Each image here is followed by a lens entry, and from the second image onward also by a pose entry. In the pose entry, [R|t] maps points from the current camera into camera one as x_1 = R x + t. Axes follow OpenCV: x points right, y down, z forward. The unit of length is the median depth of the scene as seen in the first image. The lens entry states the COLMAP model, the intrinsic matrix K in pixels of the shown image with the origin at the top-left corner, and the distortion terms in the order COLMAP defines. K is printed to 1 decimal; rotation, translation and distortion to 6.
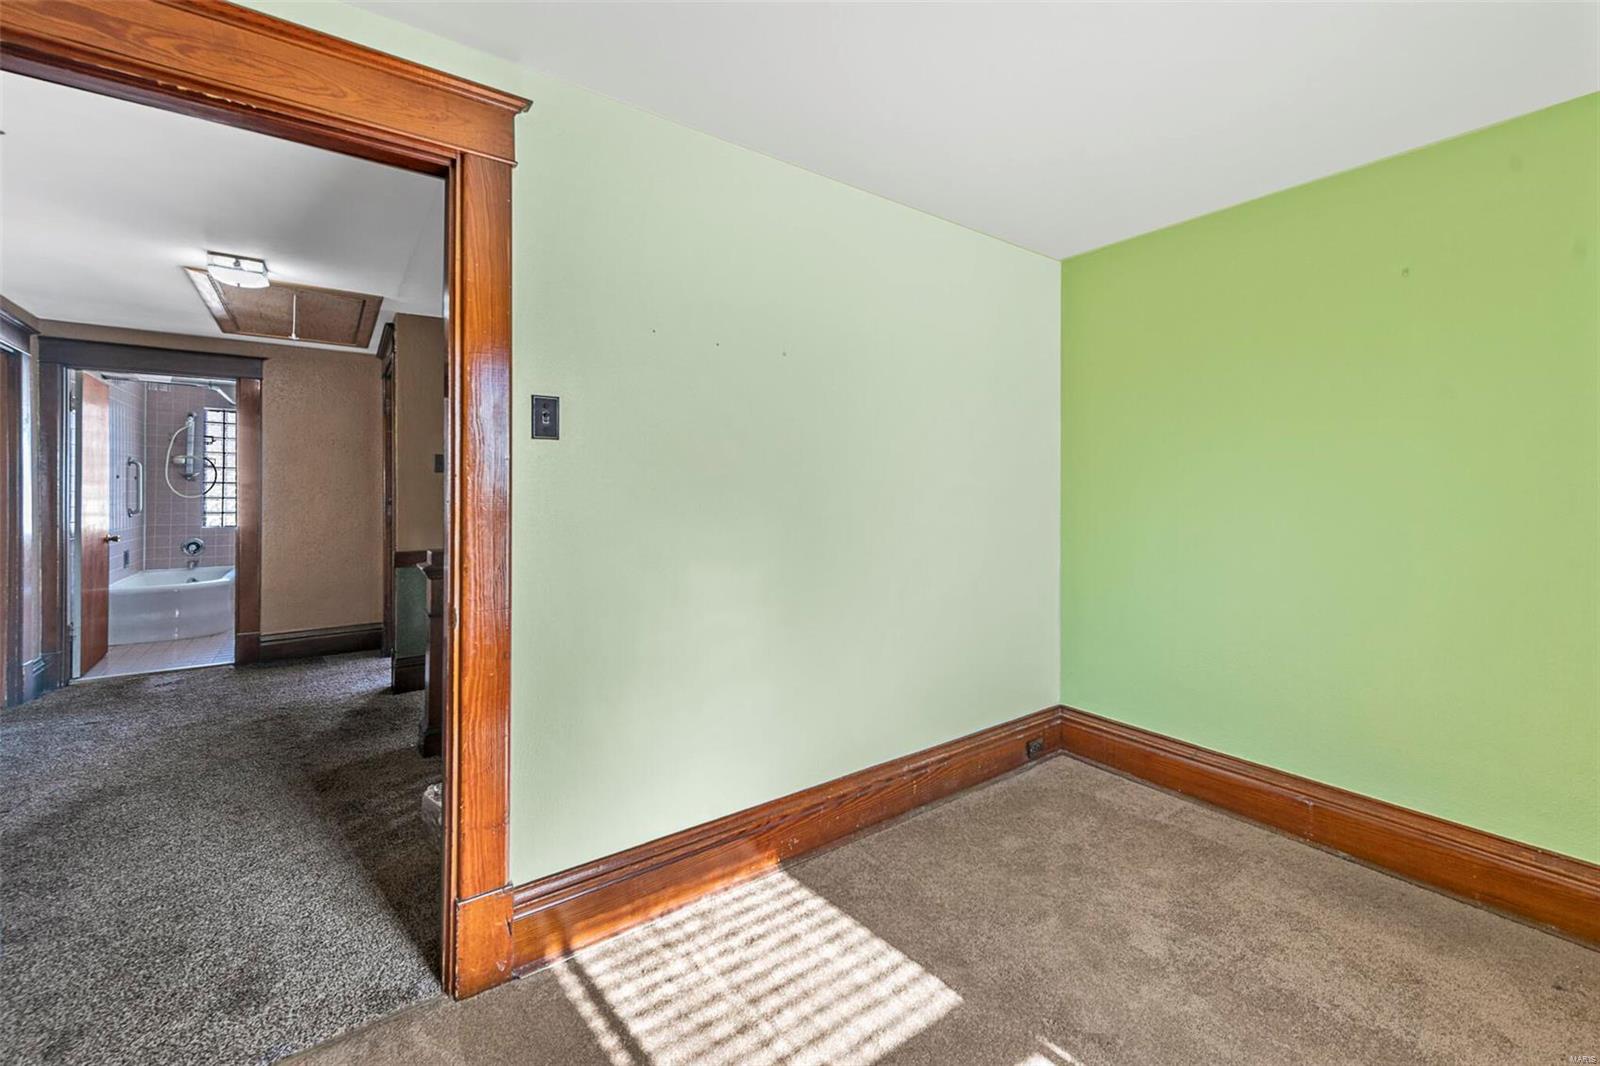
lens RADIAL K [[649.8, 0, 802.1], [0, 649.8, 490.6], [0, 0, 1]] dist [0.001086, 0.000154]
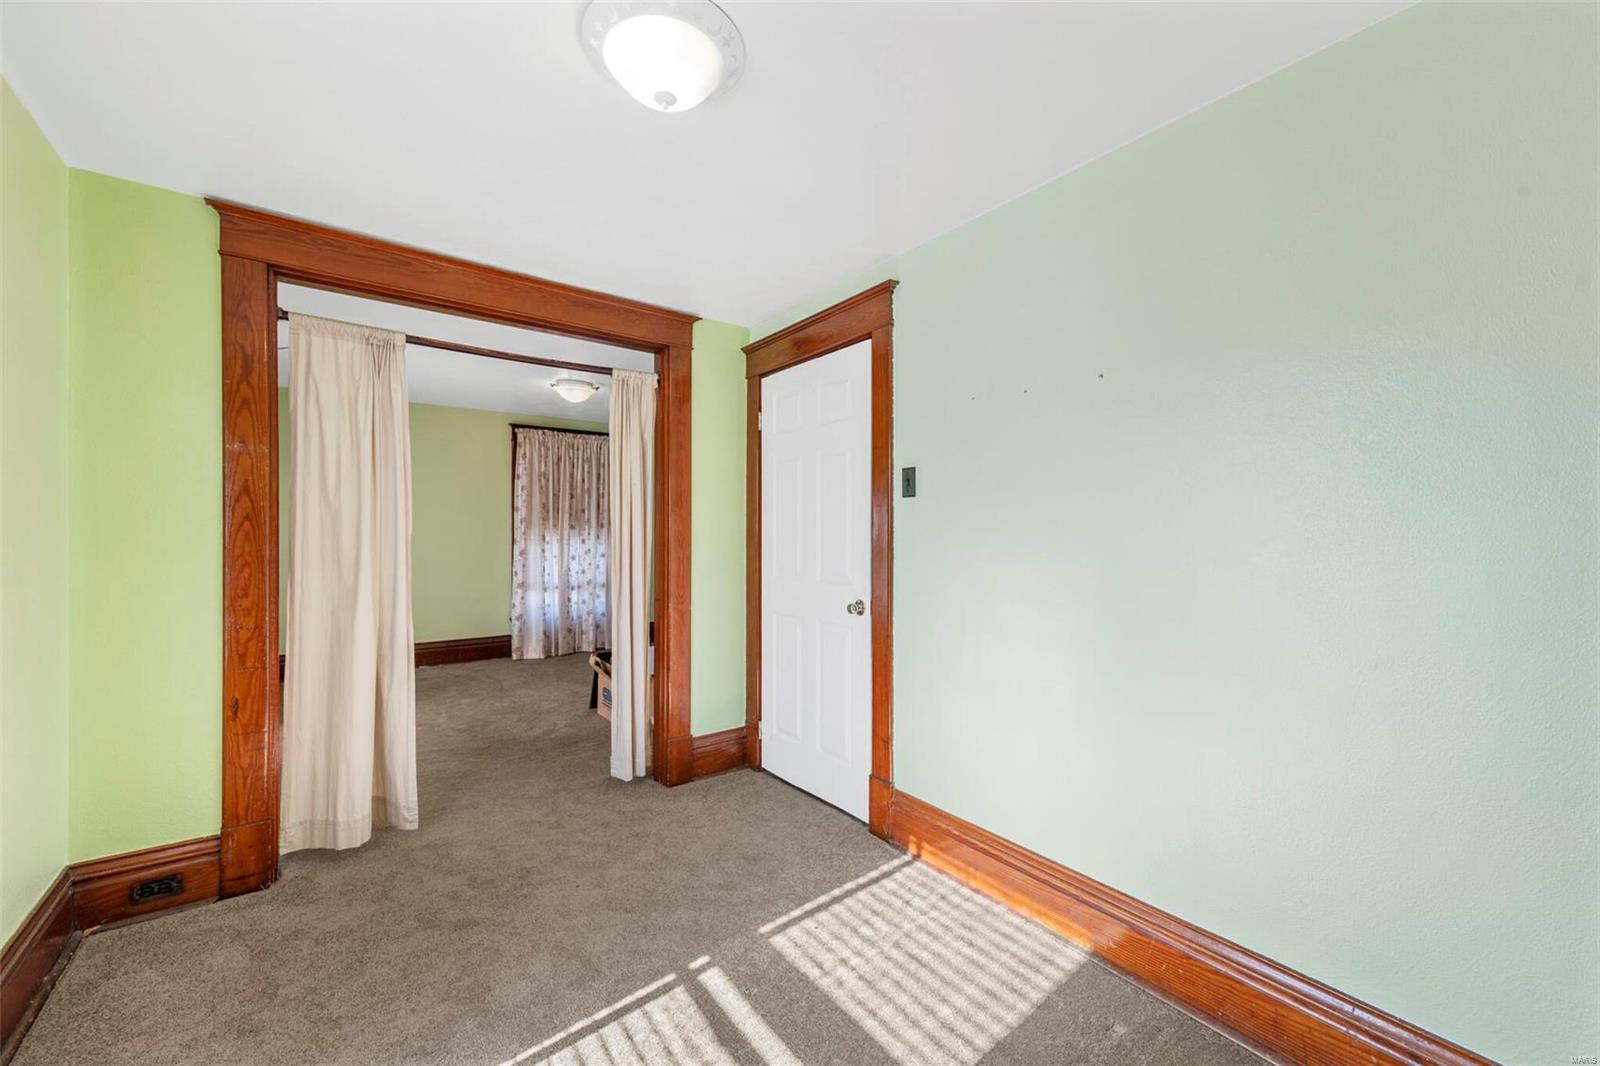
lens RADIAL K [[639.8, 0, 800.0], [0, 639.8, 533.0], [0, 0, 1]] dist [0.019639, -0.006274]
pose [[0.007170, 0.001743, -0.999973, 1.050031], [-0.001117, 0.999998, 0.001735, 0.001038], [0.999974, 0.001105, 0.007172, 0.738998]]
